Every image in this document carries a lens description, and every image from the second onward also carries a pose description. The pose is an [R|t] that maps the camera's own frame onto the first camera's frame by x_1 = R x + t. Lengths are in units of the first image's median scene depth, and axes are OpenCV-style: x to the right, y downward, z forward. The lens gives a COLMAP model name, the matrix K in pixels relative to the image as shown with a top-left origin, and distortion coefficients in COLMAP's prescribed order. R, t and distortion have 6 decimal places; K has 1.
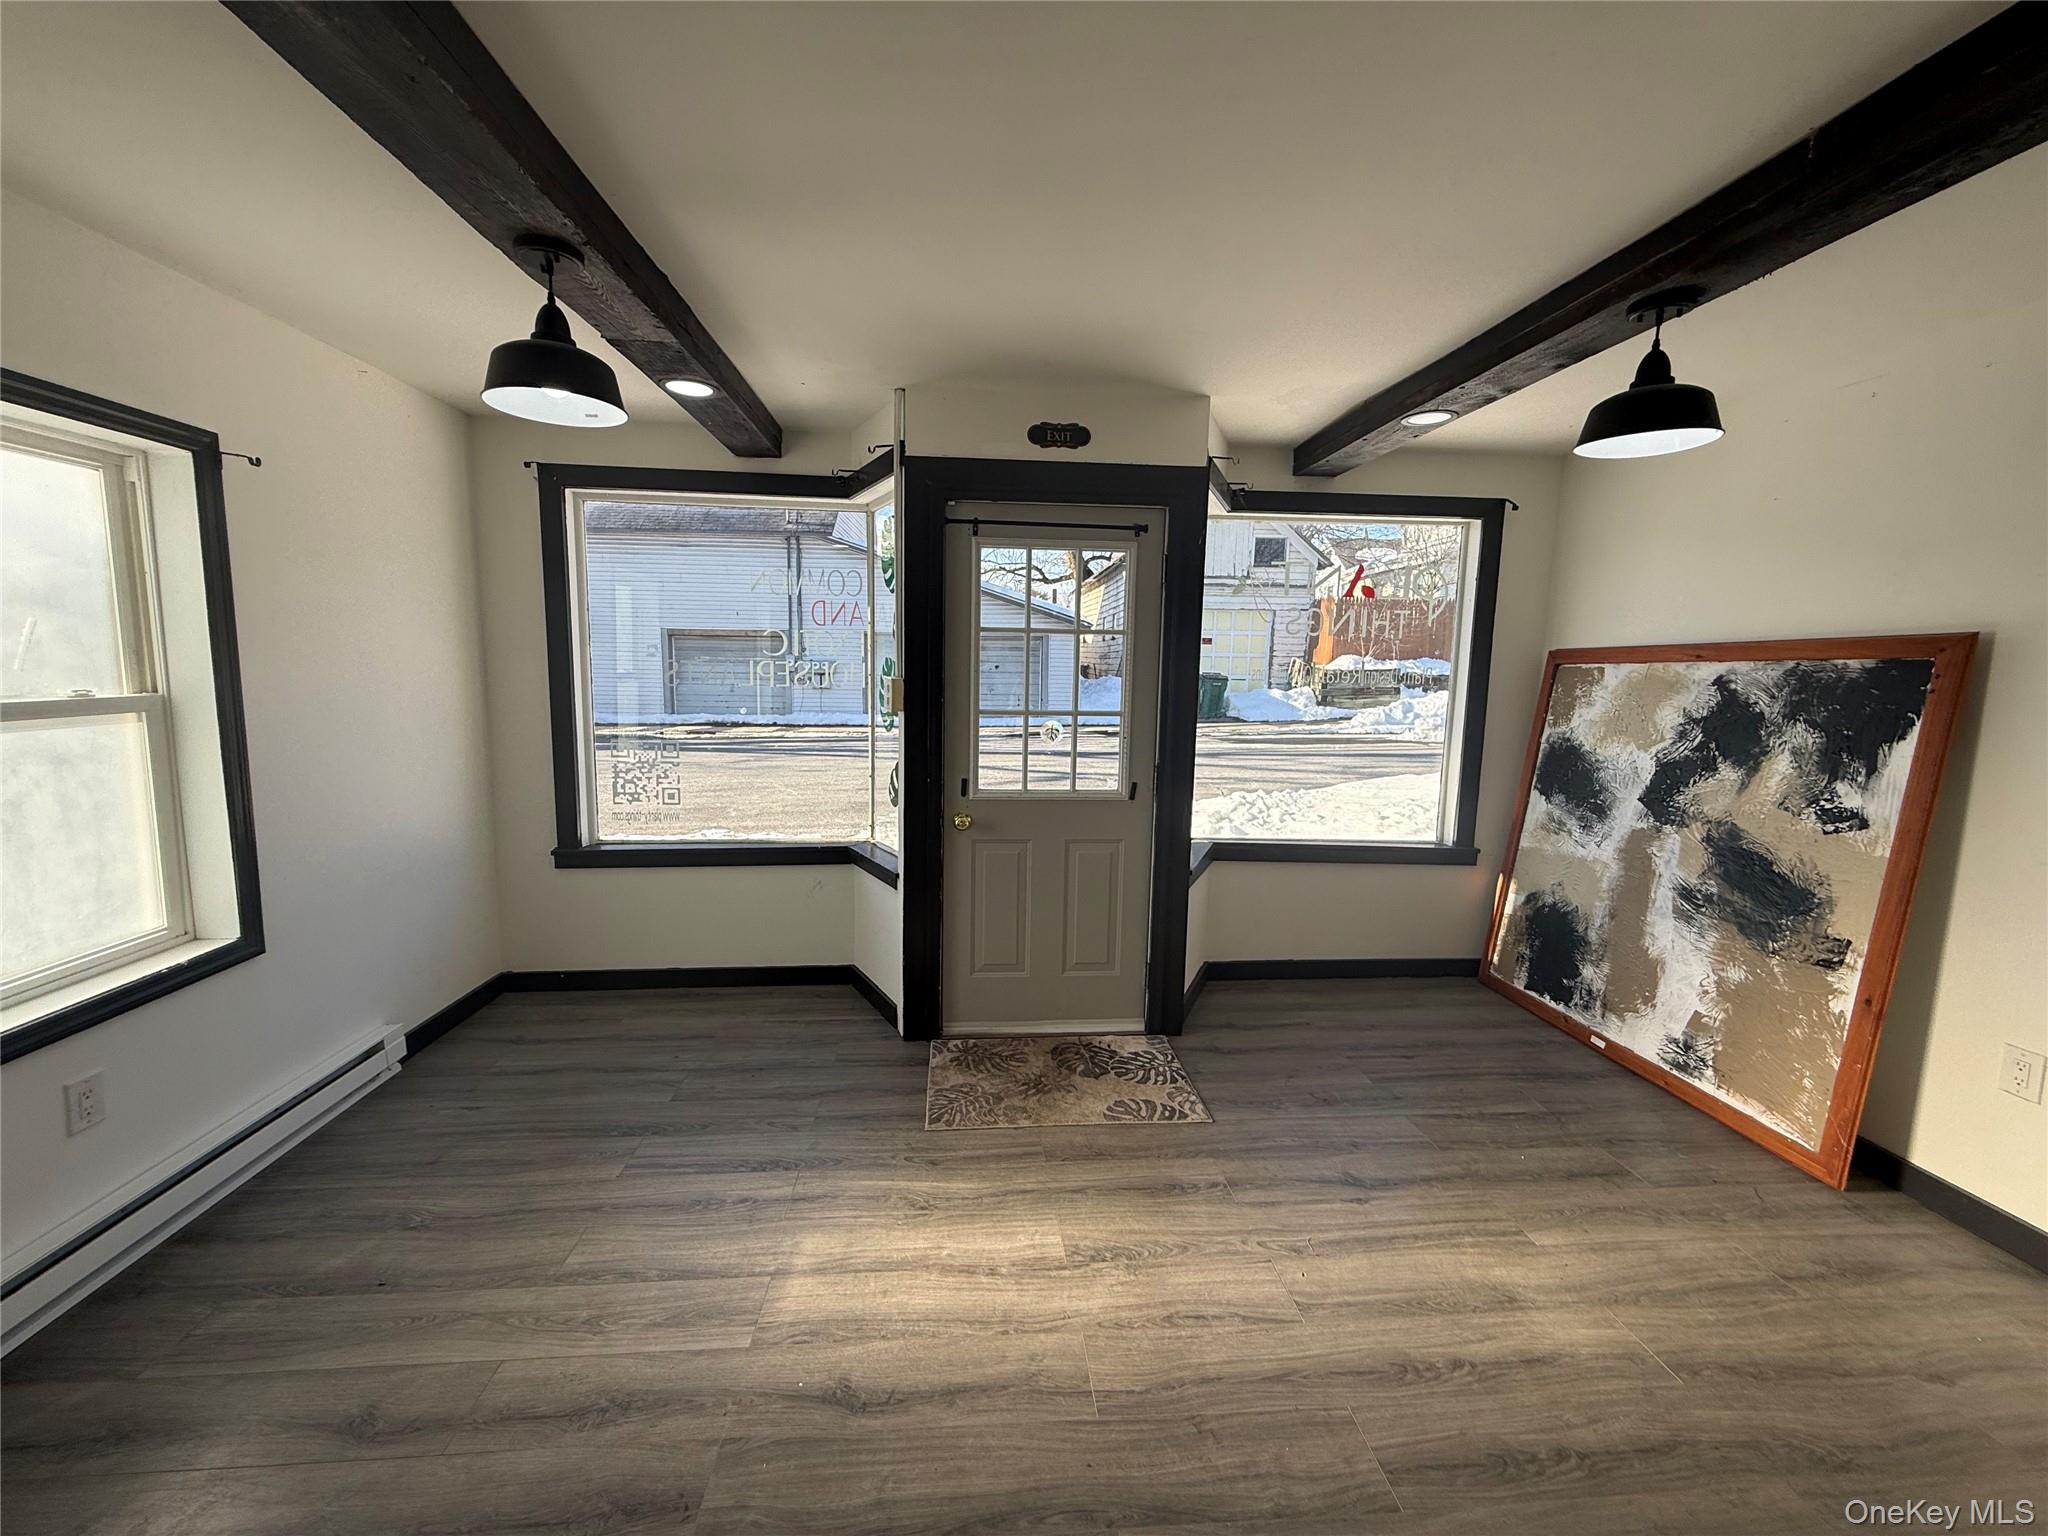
lens RADIAL K [[812.9, 0, 1018.0], [0, 812.9, 767.1], [0, 0, 1]] dist [0.002778, -0.000364]
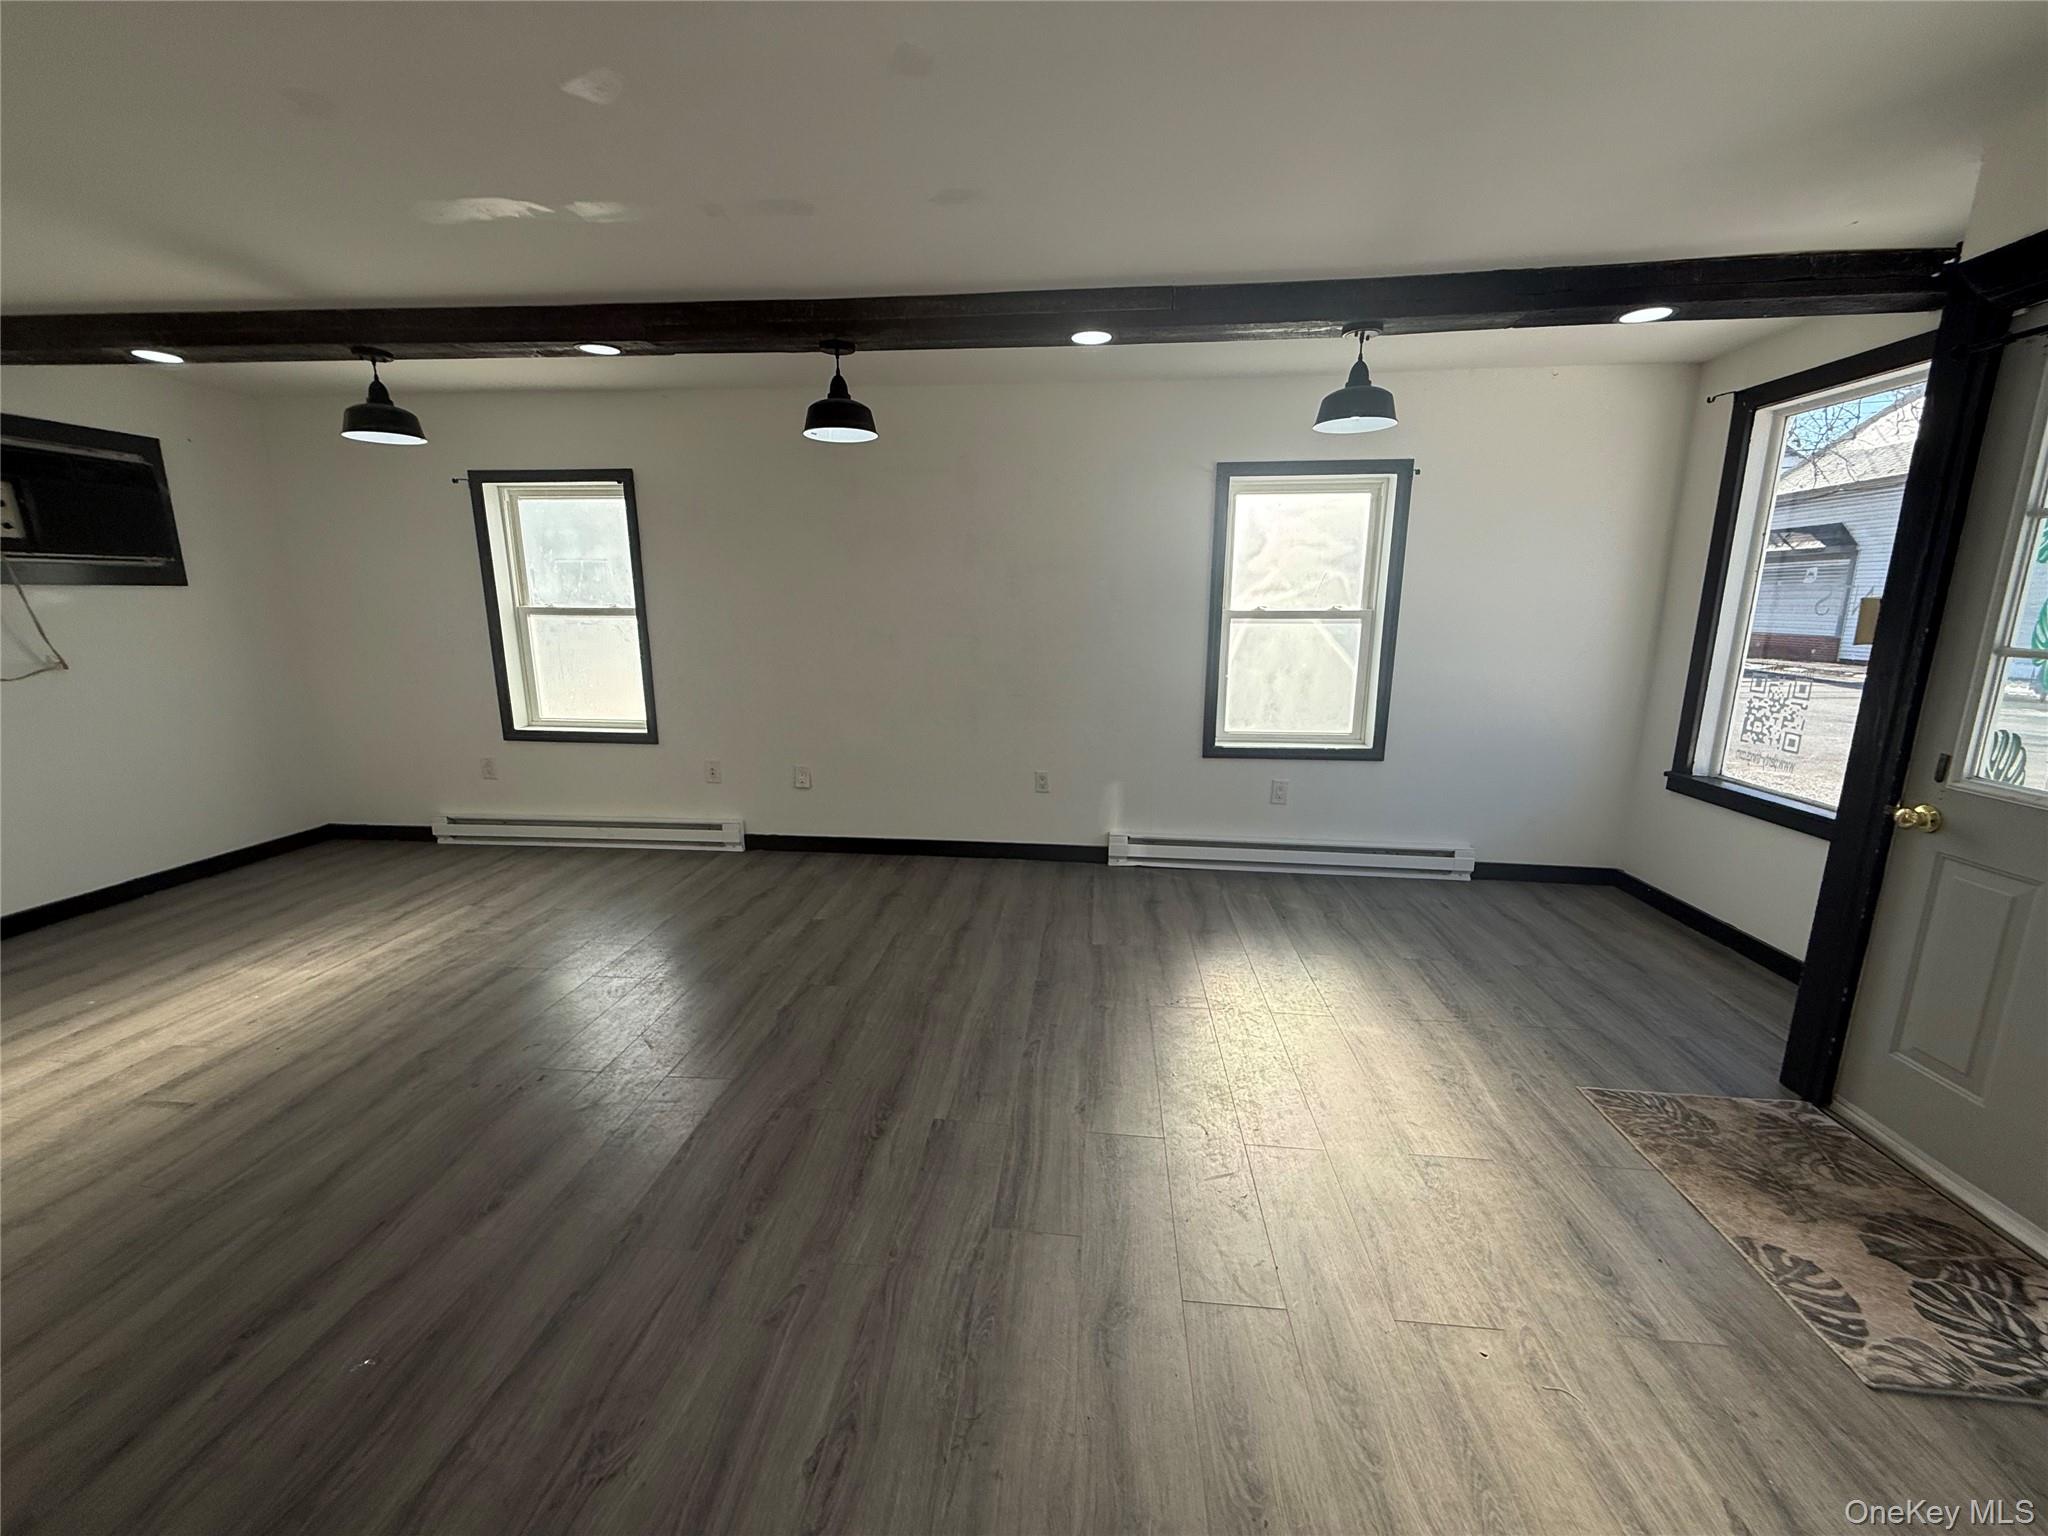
lens RADIAL K [[812.9, 0, 1017.0], [0, 812.9, 769.3], [0, 0, 1]] dist [0.002778, -0.000364]
pose [[-0.175894, 0.185690, -0.966737, 0.719221], [-0.131166, 0.968871, 0.209965, -0.014287], [0.975632, 0.163734, -0.146062, 0.392740]]
